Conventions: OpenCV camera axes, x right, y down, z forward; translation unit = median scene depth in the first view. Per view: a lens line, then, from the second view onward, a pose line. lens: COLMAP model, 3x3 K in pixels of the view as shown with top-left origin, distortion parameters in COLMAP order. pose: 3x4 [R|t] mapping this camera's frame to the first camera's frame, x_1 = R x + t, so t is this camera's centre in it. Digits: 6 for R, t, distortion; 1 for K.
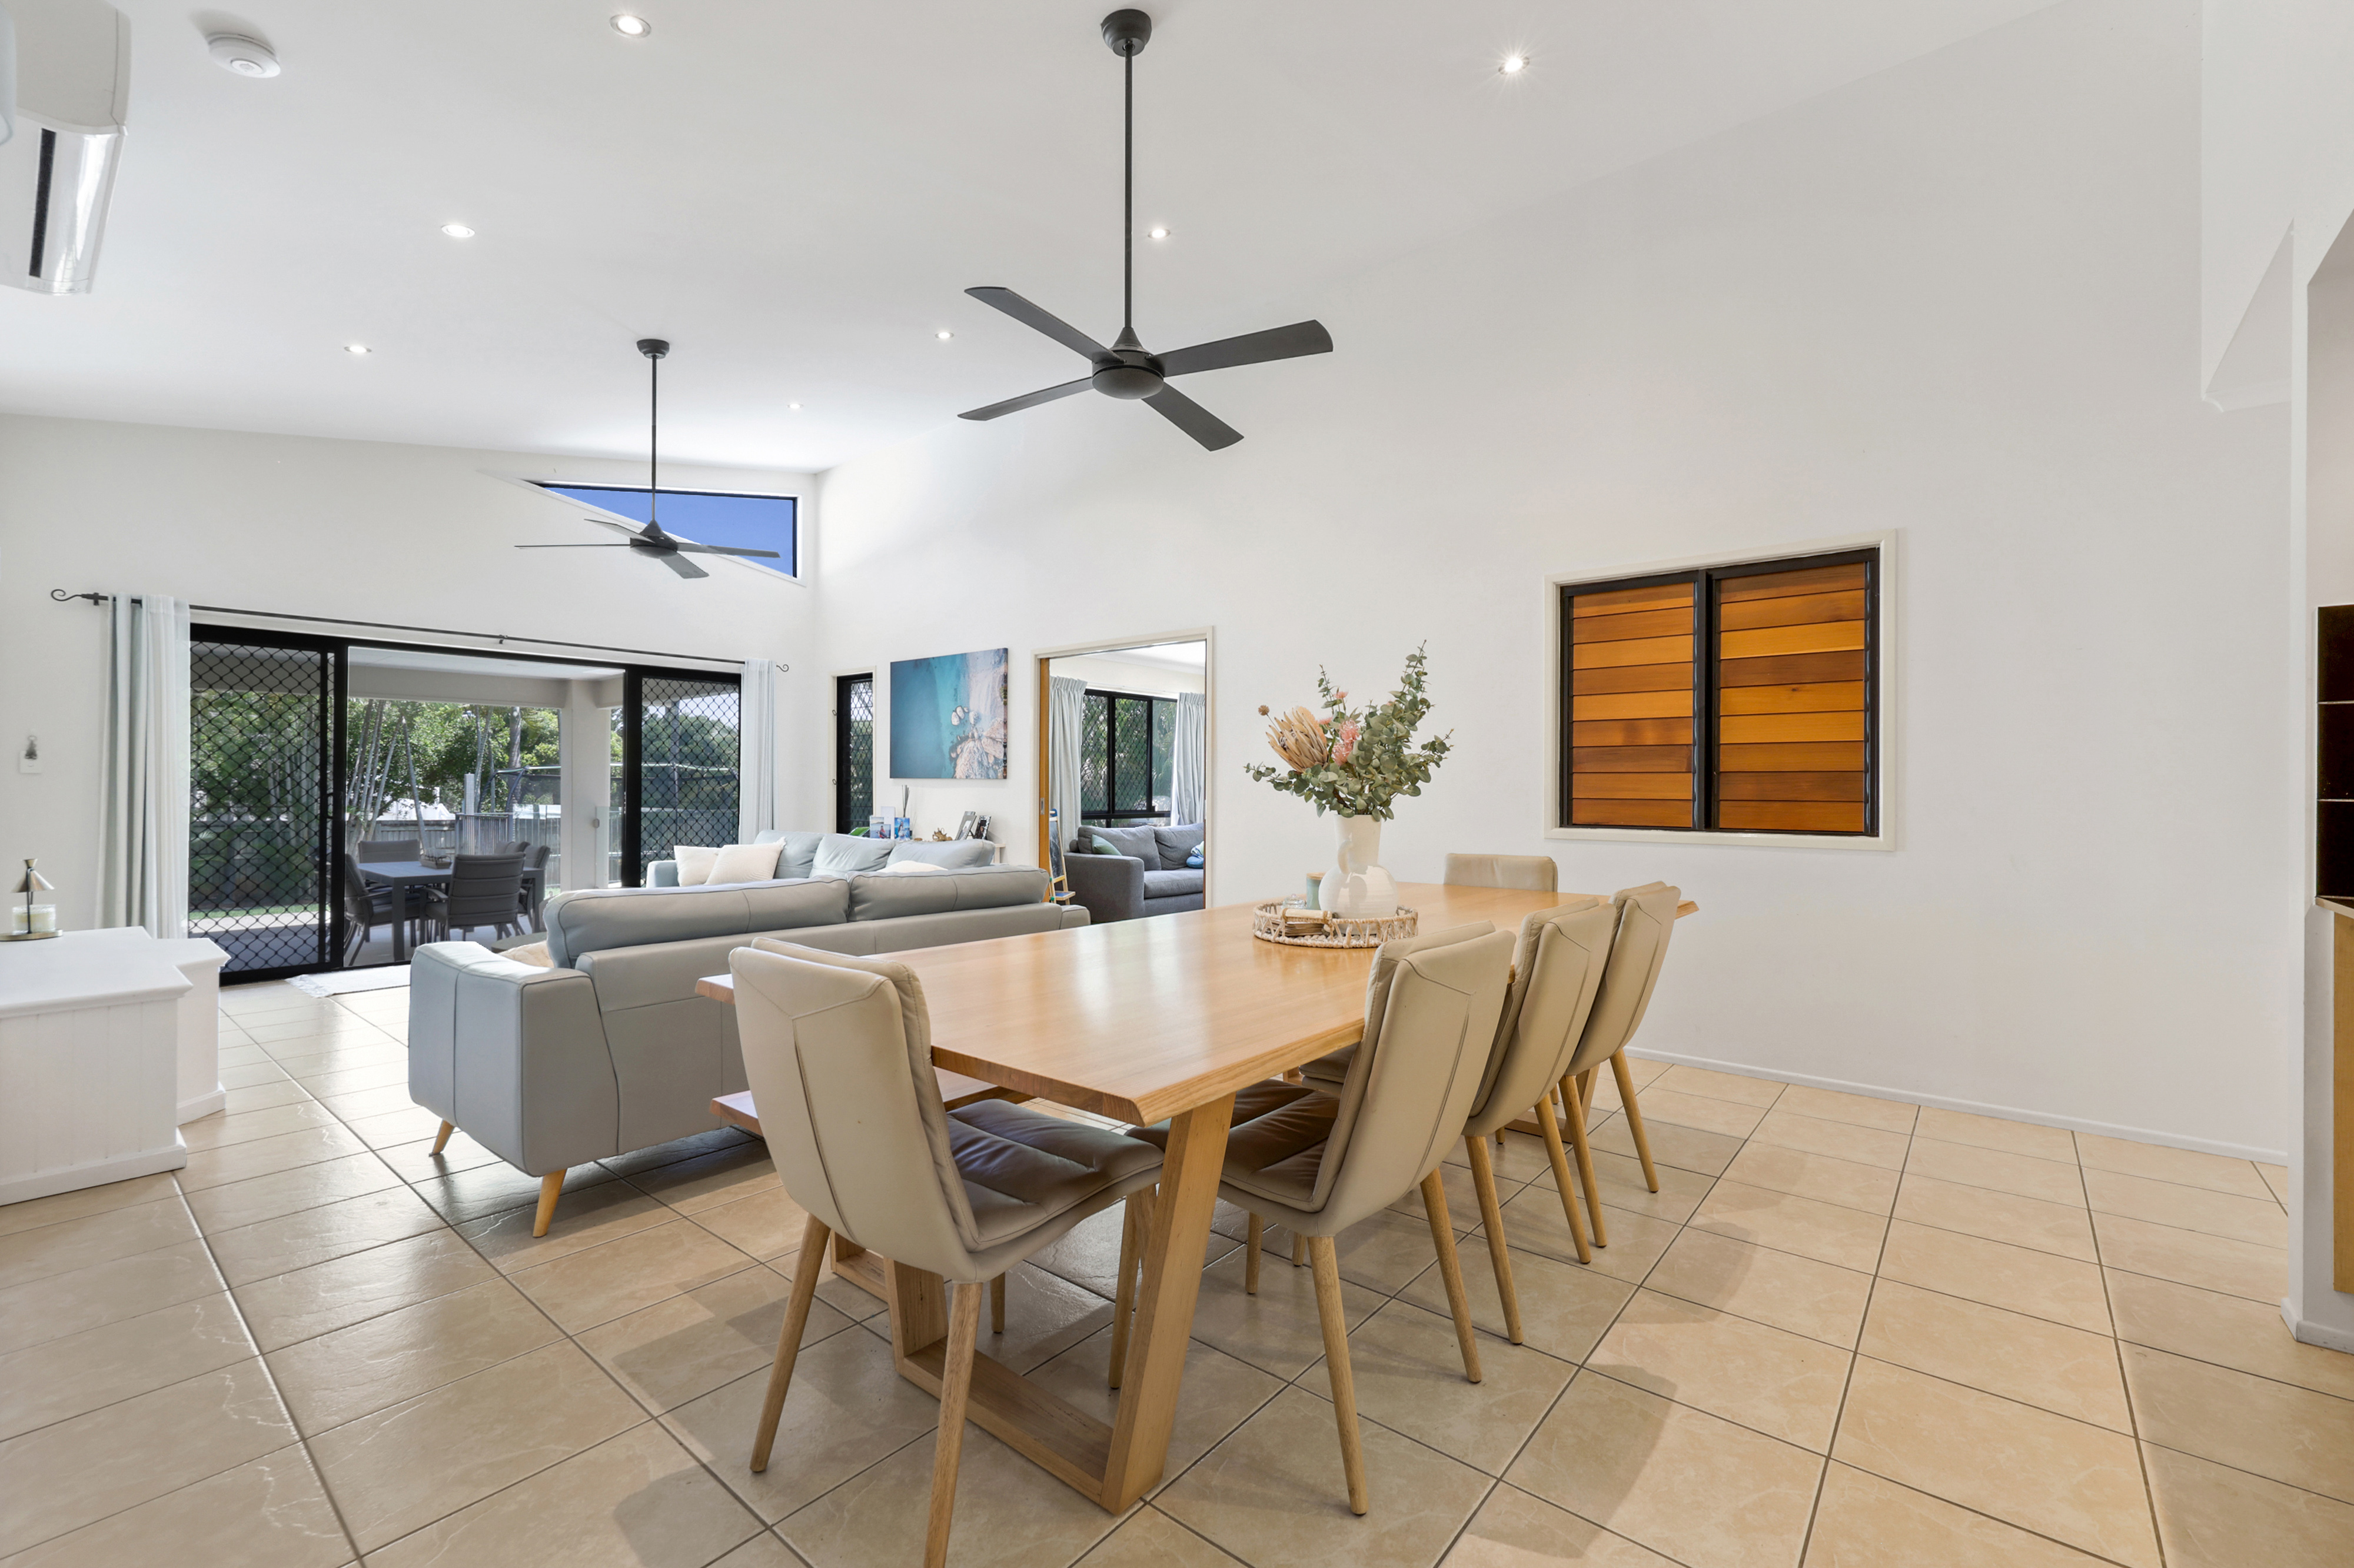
lens RADIAL K [[987.5, 0, 1182.9], [0, 987.5, 782.6], [0, 0, 1]] dist [0.000842, -0.000141]
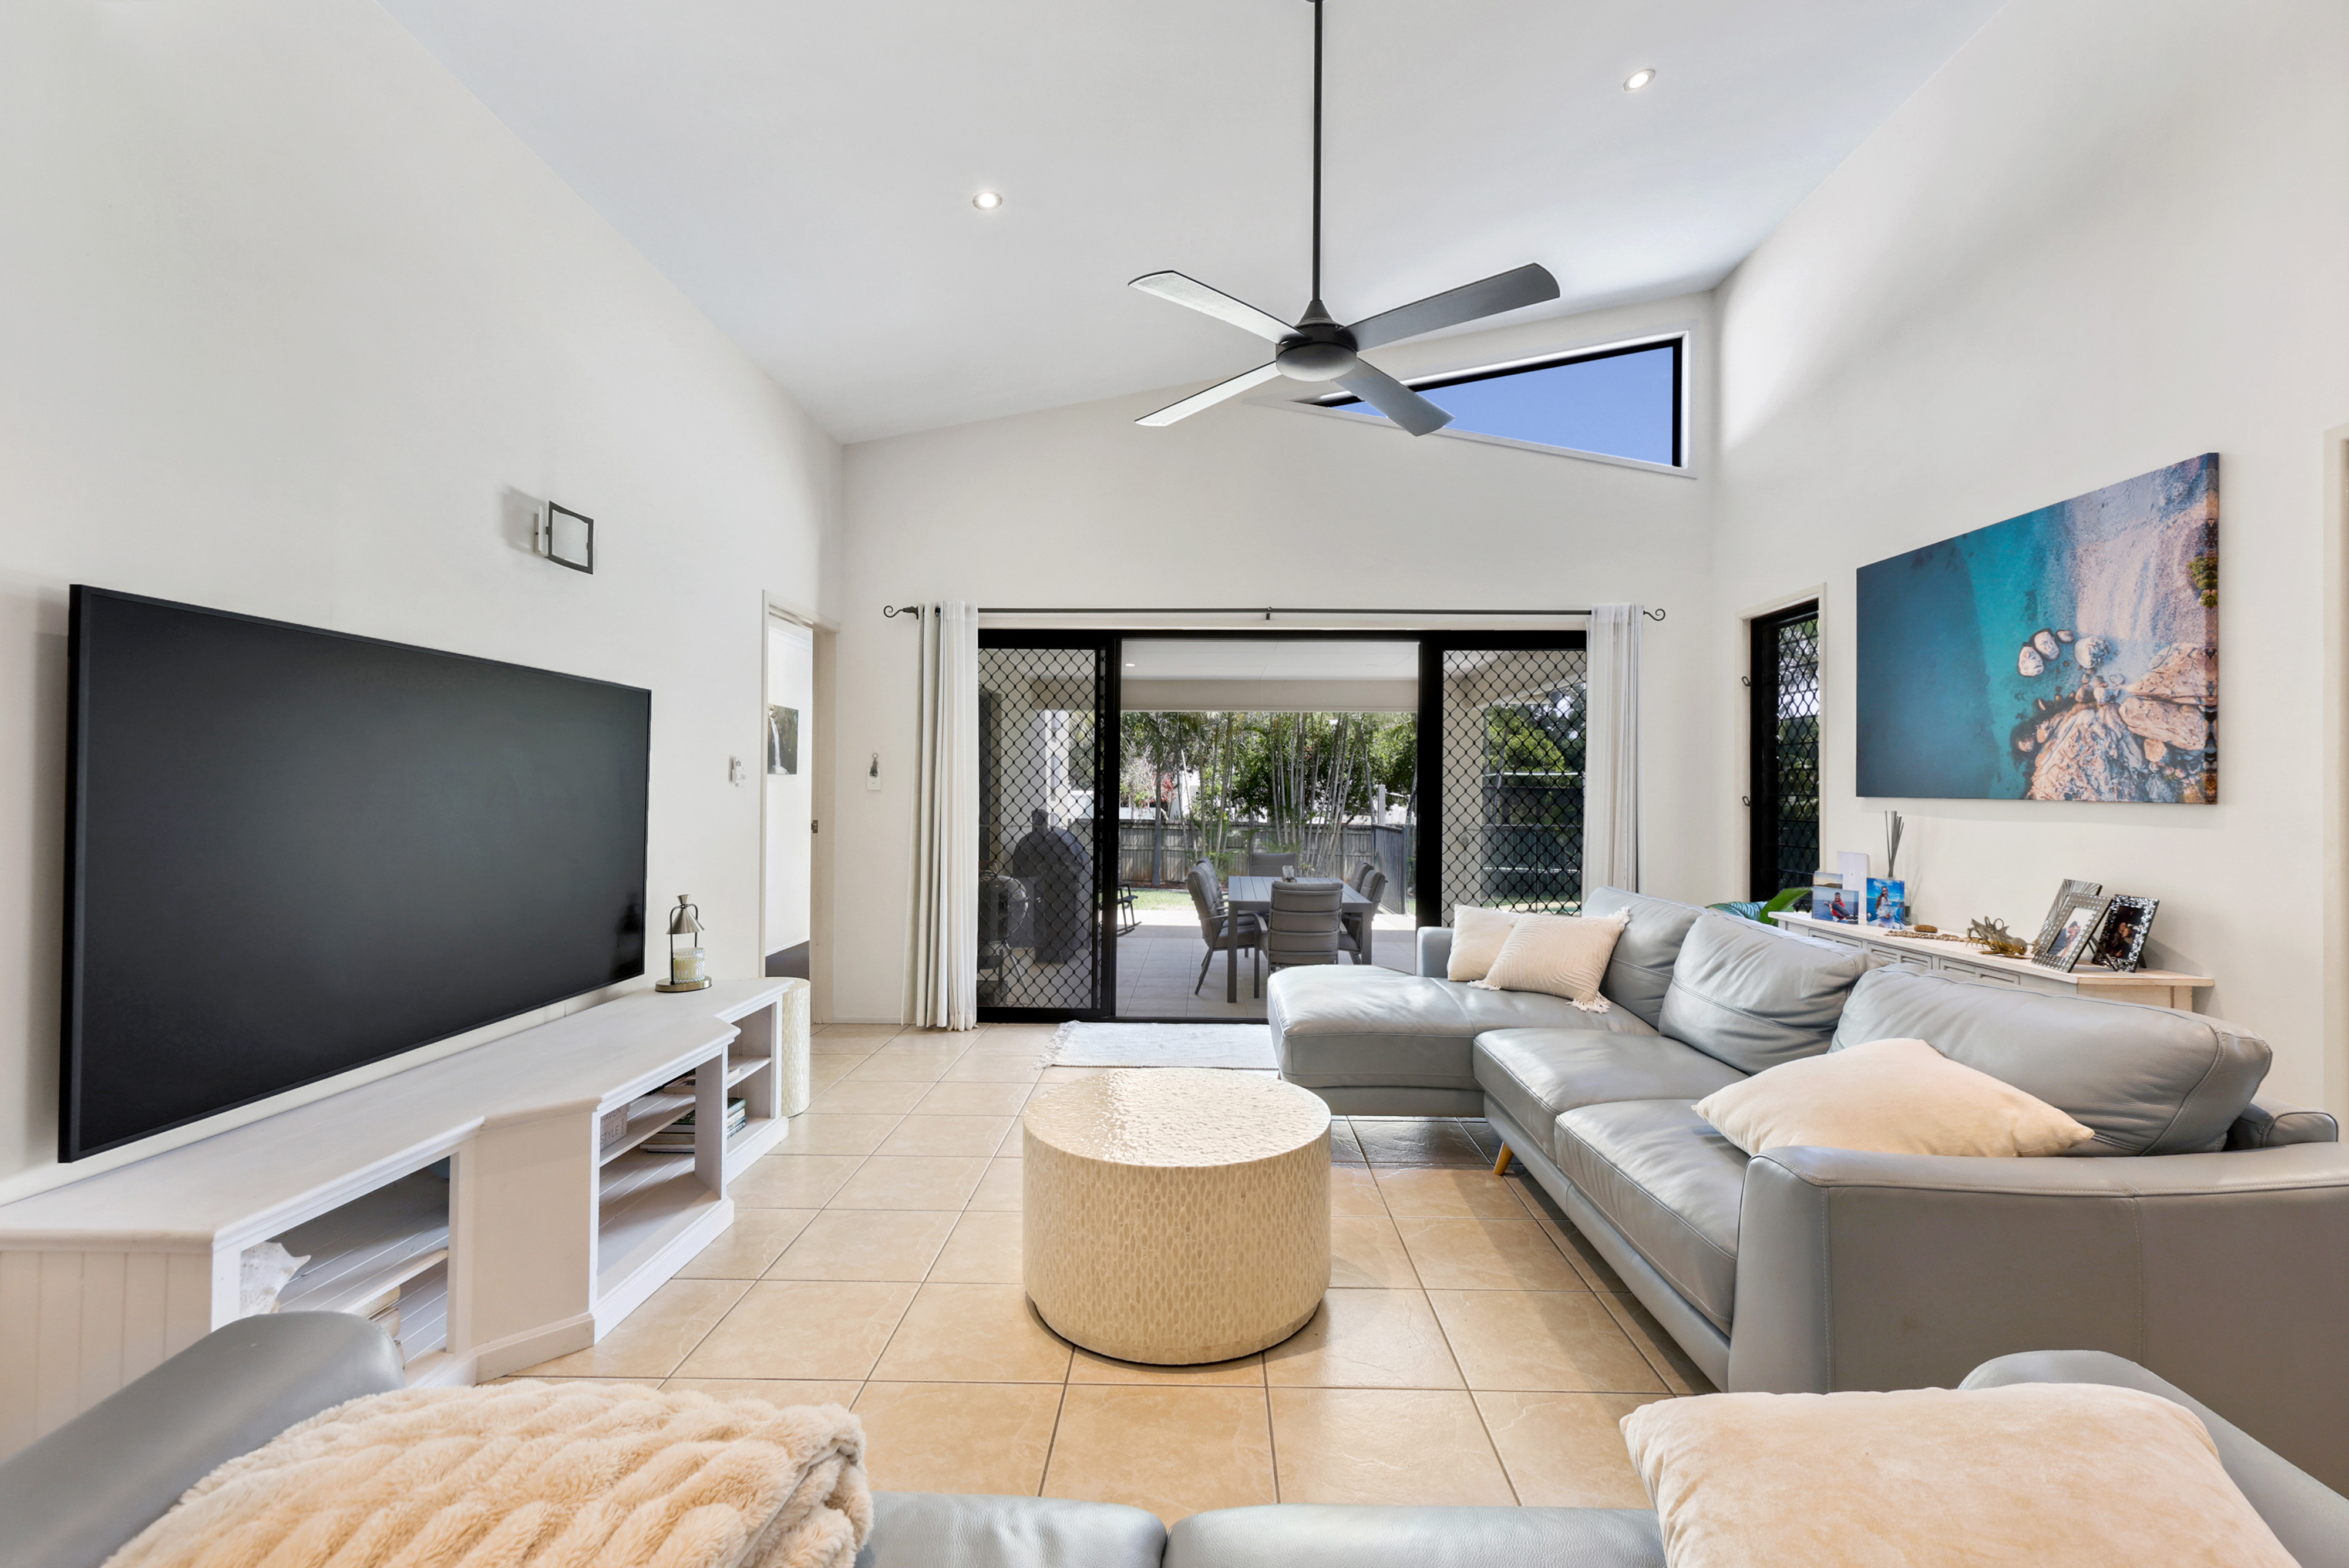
lens RADIAL K [[985.5, 0, 1185.0], [0, 985.5, 781.8], [0, 0, 1]] dist [0.000842, -0.000141]
pose [[0.626815, -0.004579, -0.779155, -0.126939], [-0.001194, 0.999976, -0.006837, -0.008670], [0.779167, 0.005216, 0.626794, 0.443837]]
